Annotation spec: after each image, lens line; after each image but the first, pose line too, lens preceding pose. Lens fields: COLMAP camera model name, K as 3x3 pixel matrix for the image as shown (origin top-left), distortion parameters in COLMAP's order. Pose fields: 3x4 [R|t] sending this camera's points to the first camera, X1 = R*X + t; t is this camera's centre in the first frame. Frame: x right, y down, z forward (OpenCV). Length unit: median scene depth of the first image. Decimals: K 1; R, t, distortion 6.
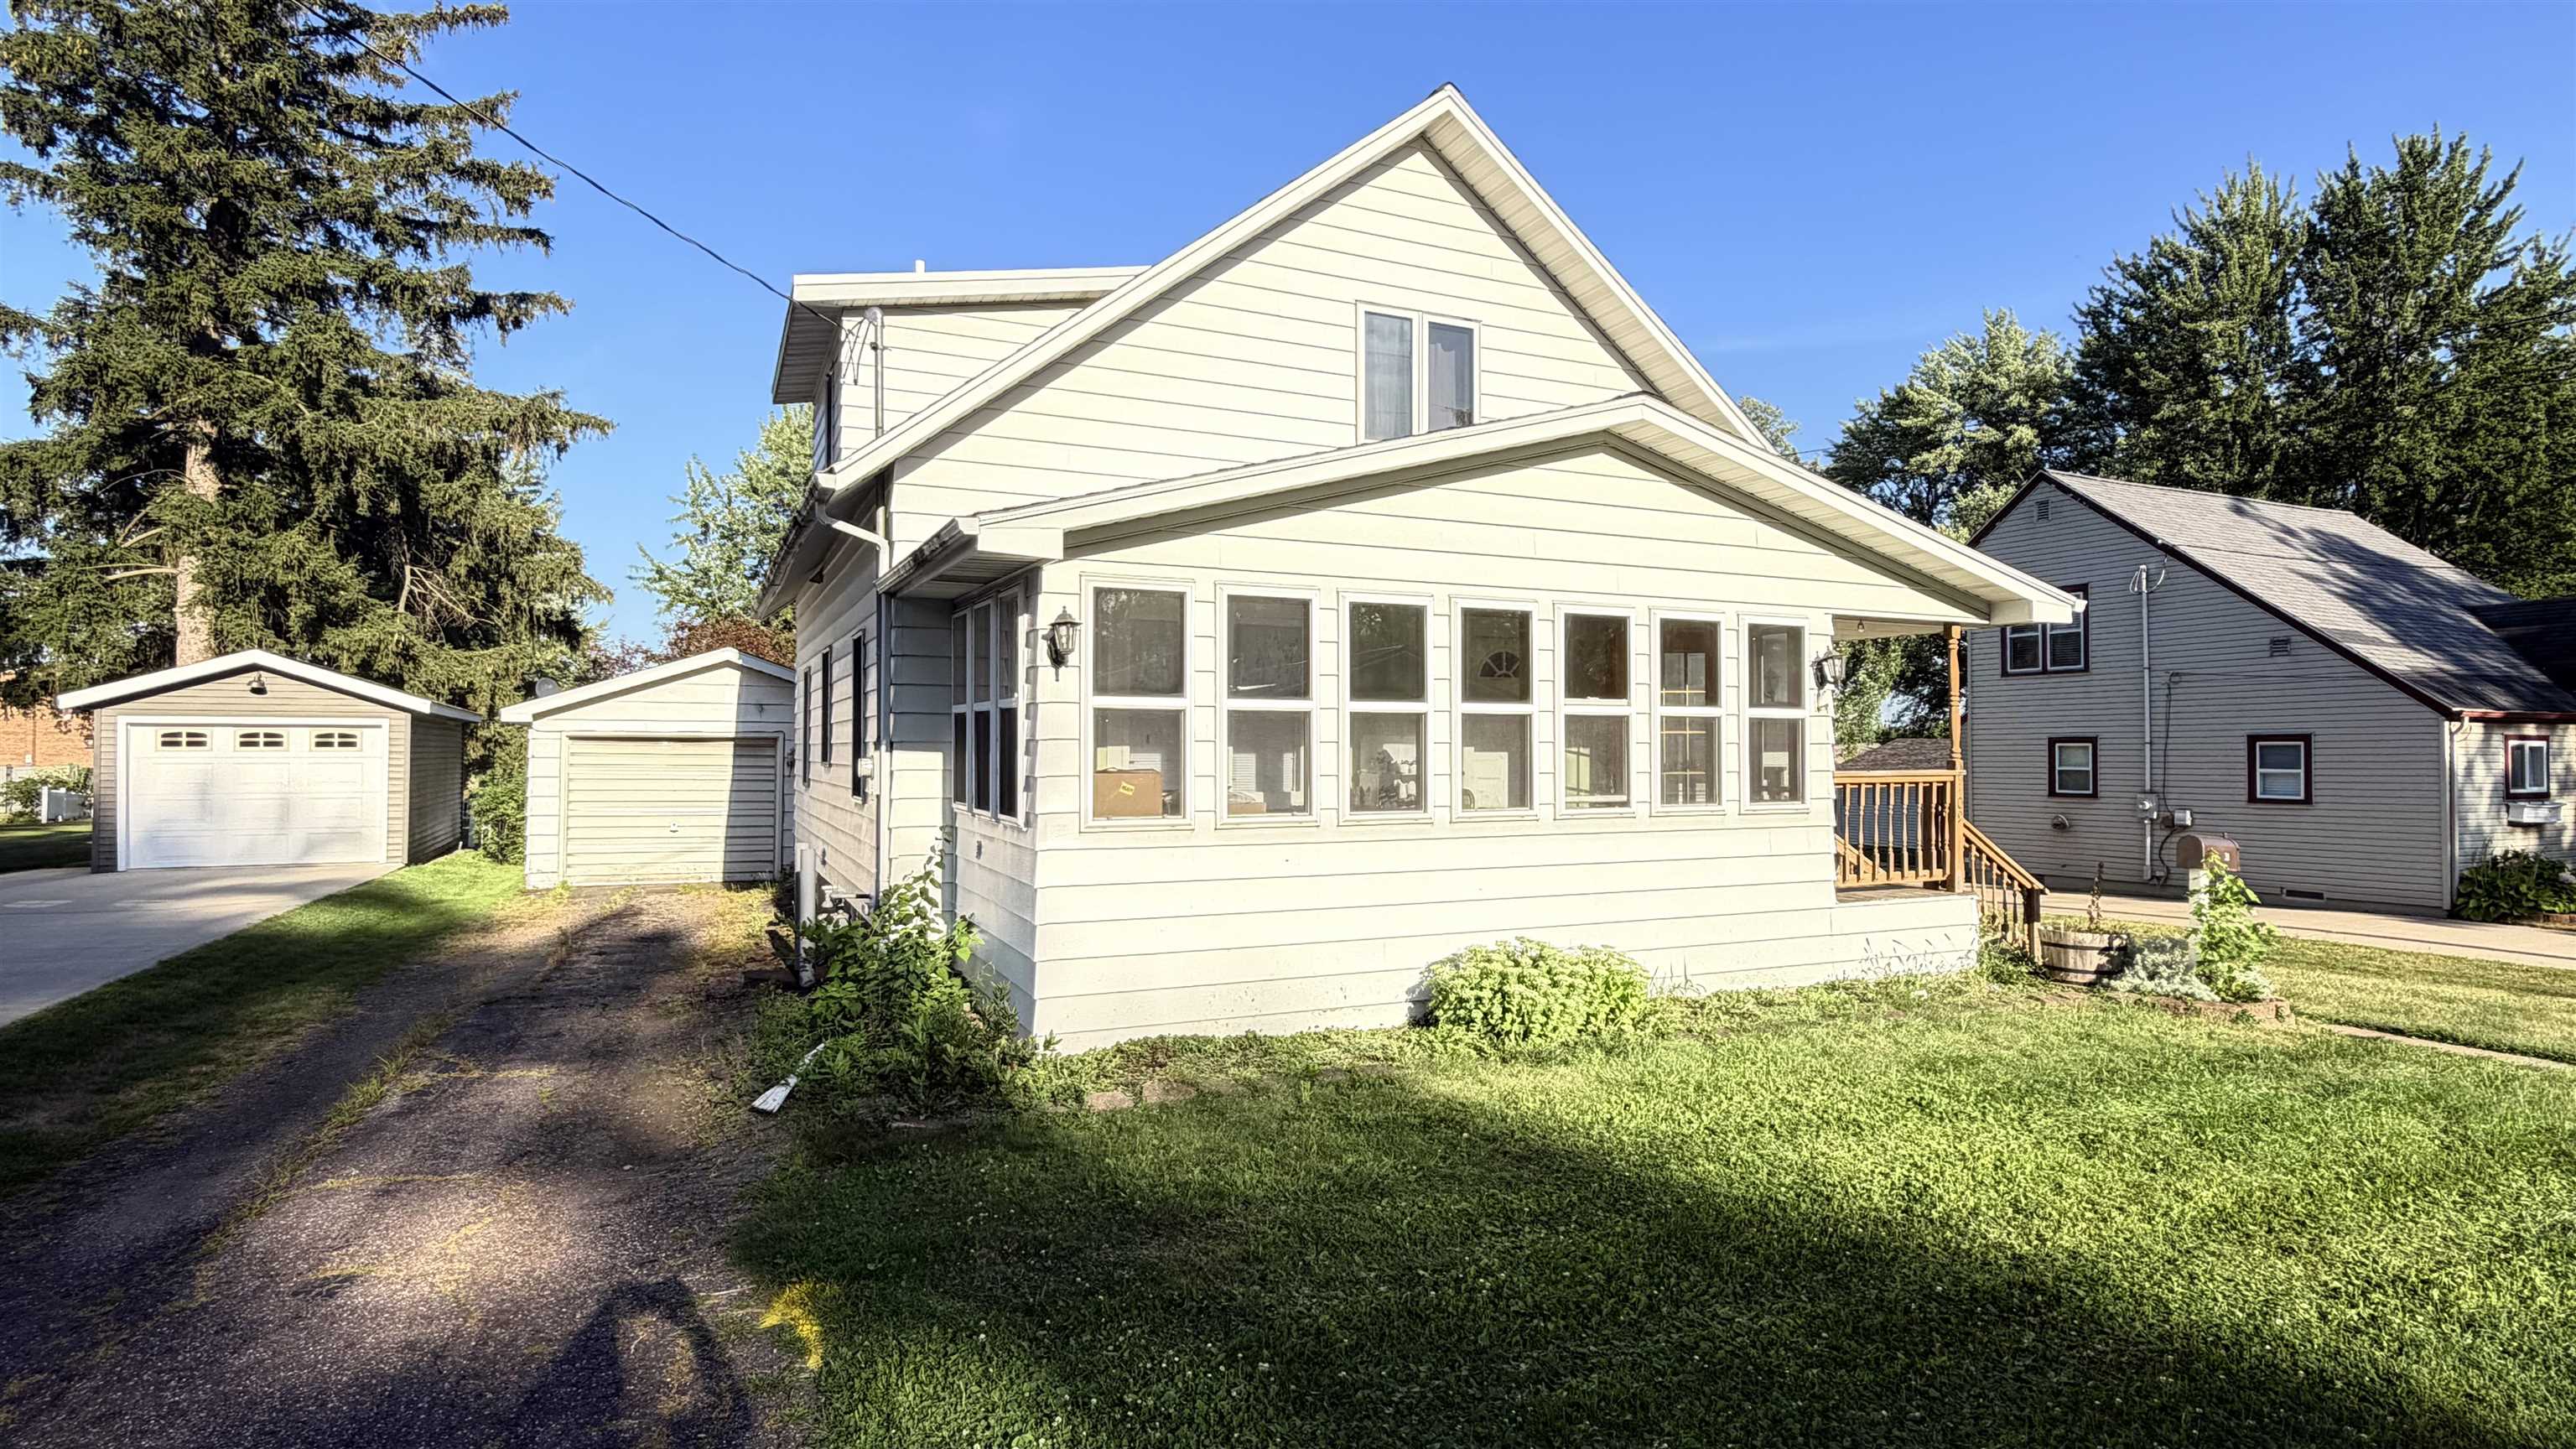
lens RADIAL K [[1323.5, 0, 1286.1], [0, 1323.5, 728.8], [0, 0, 1]] dist [0.001552, 0.000069]
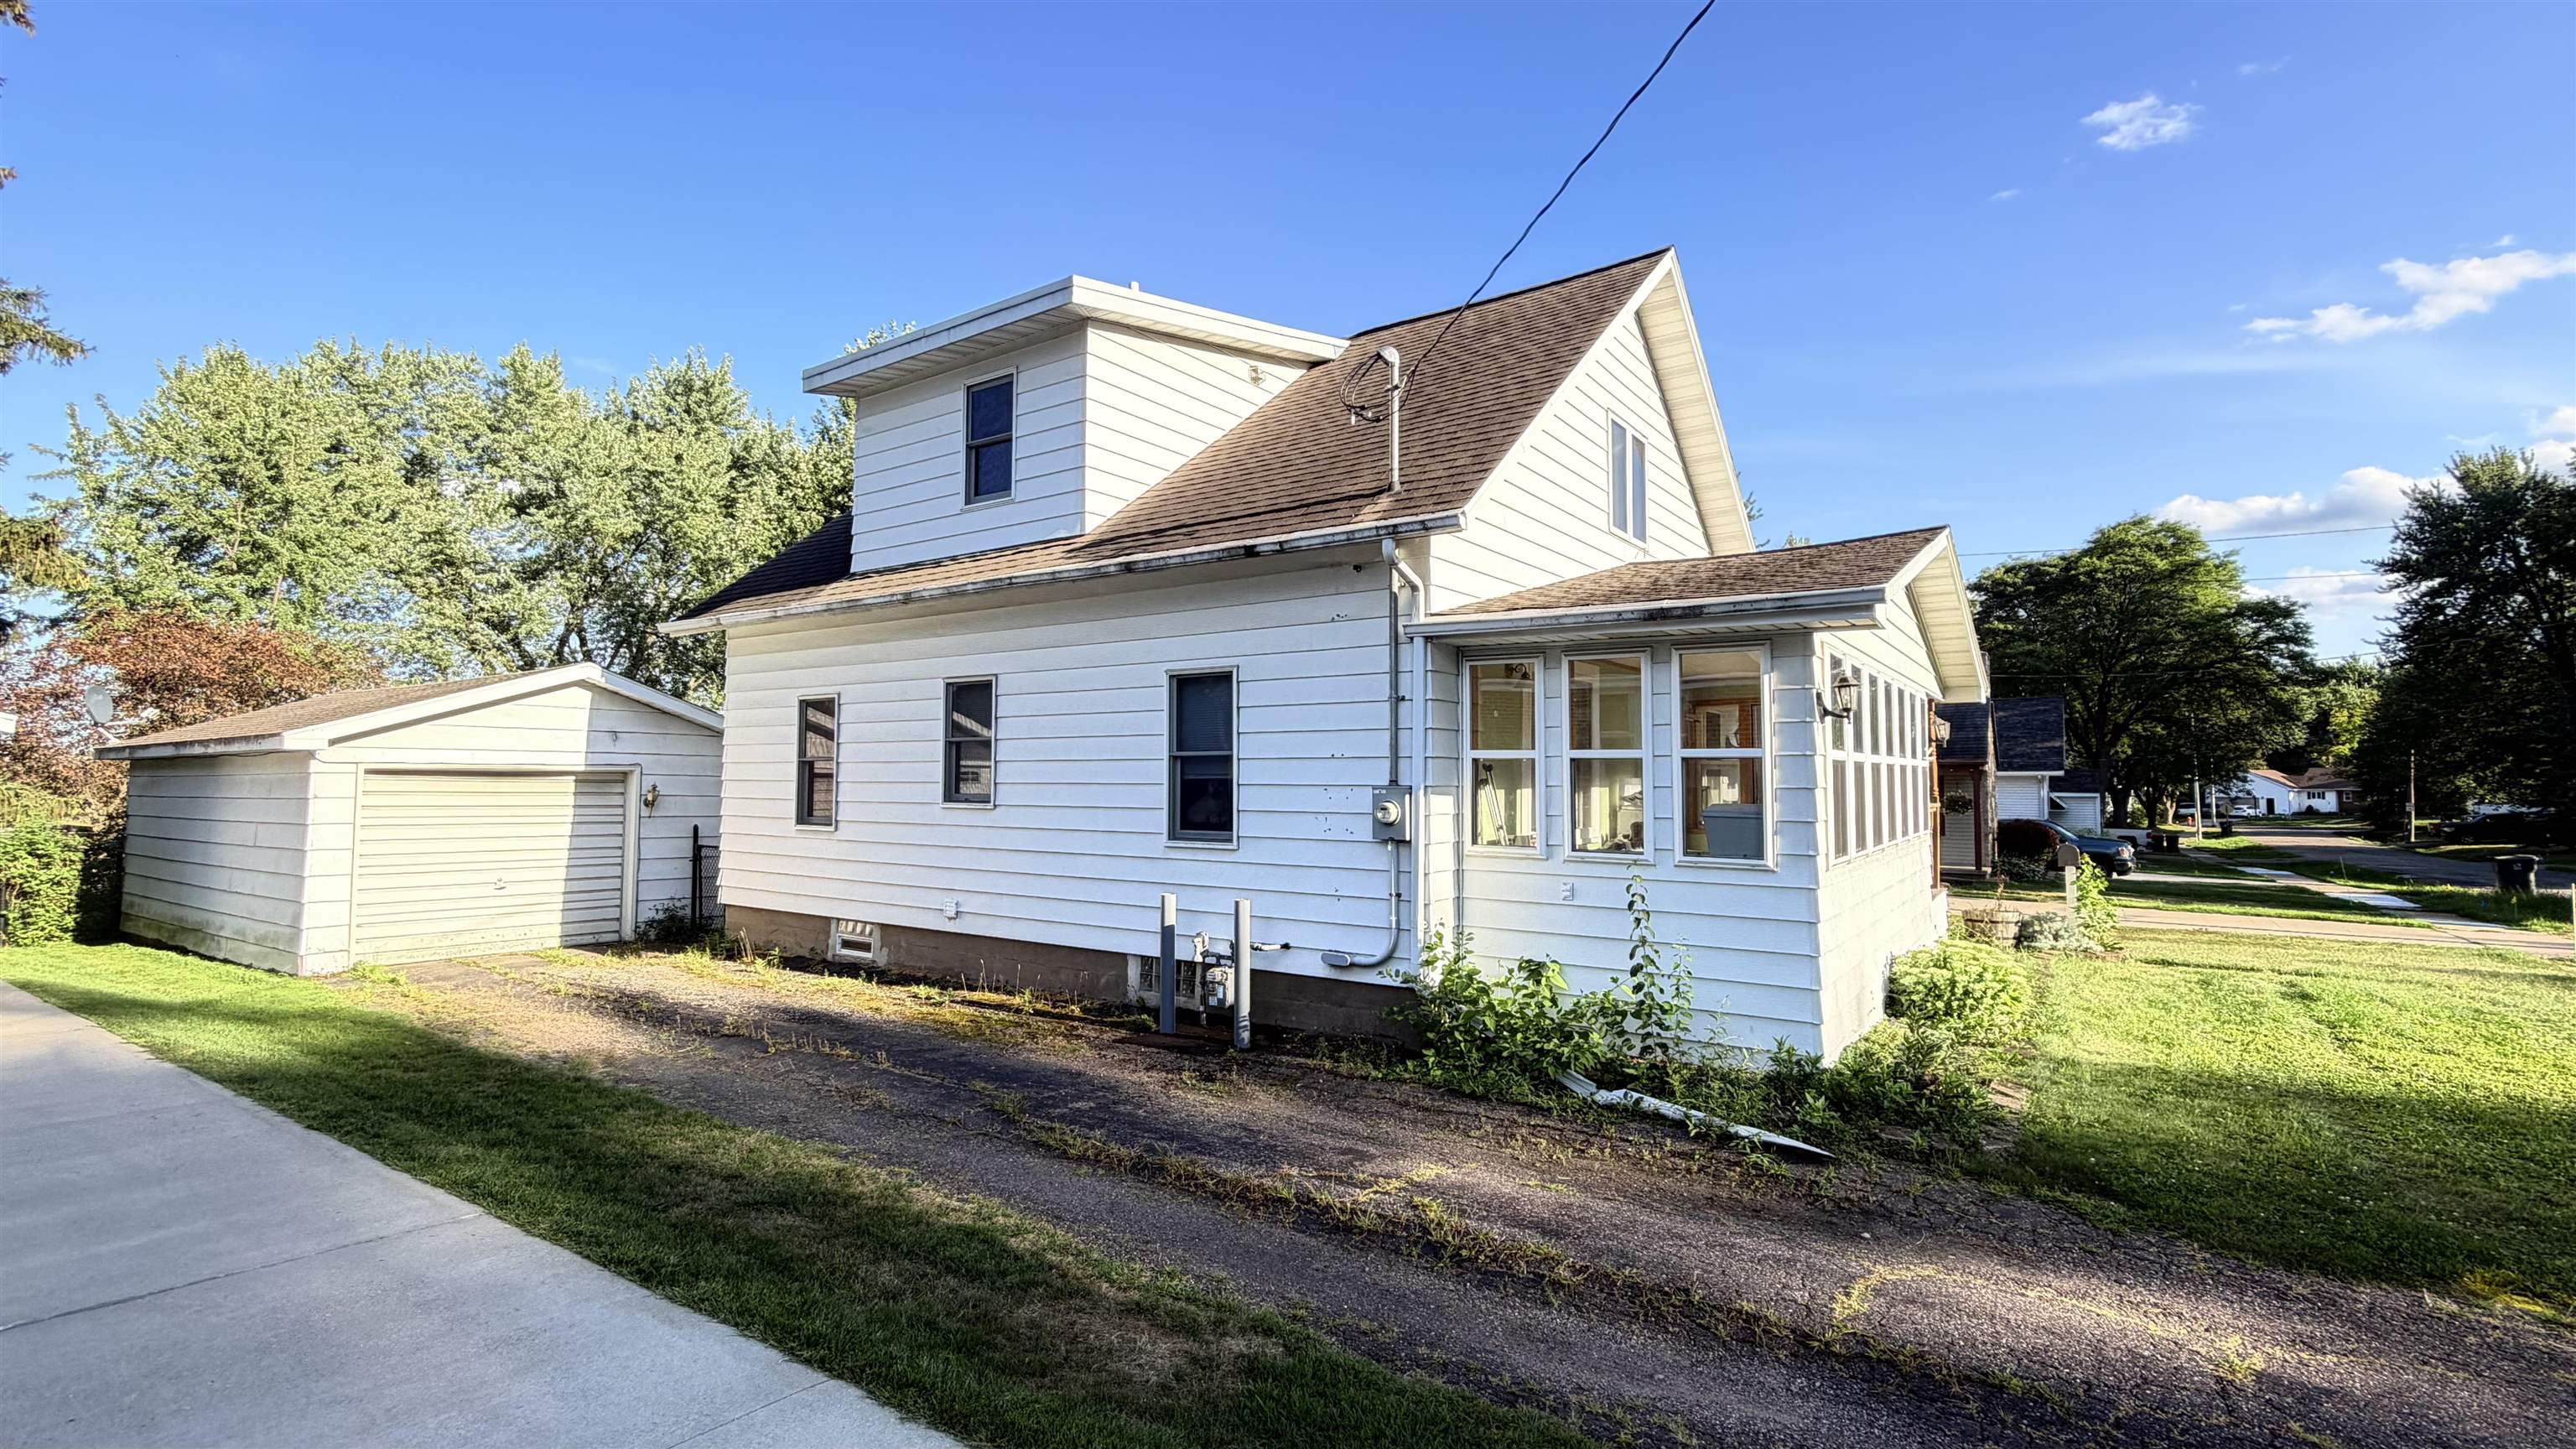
lens RADIAL K [[1161.5, 0, 1289.9], [0, 1161.5, 726.0], [0, 0, 1]] dist [0.000869, 0.000027]
pose [[0.860461, 0.025486, 0.508878, -0.409945], [-0.010600, 0.999427, -0.032130, -0.003175], [-0.509406, 0.022252, 0.860239, 0.148545]]
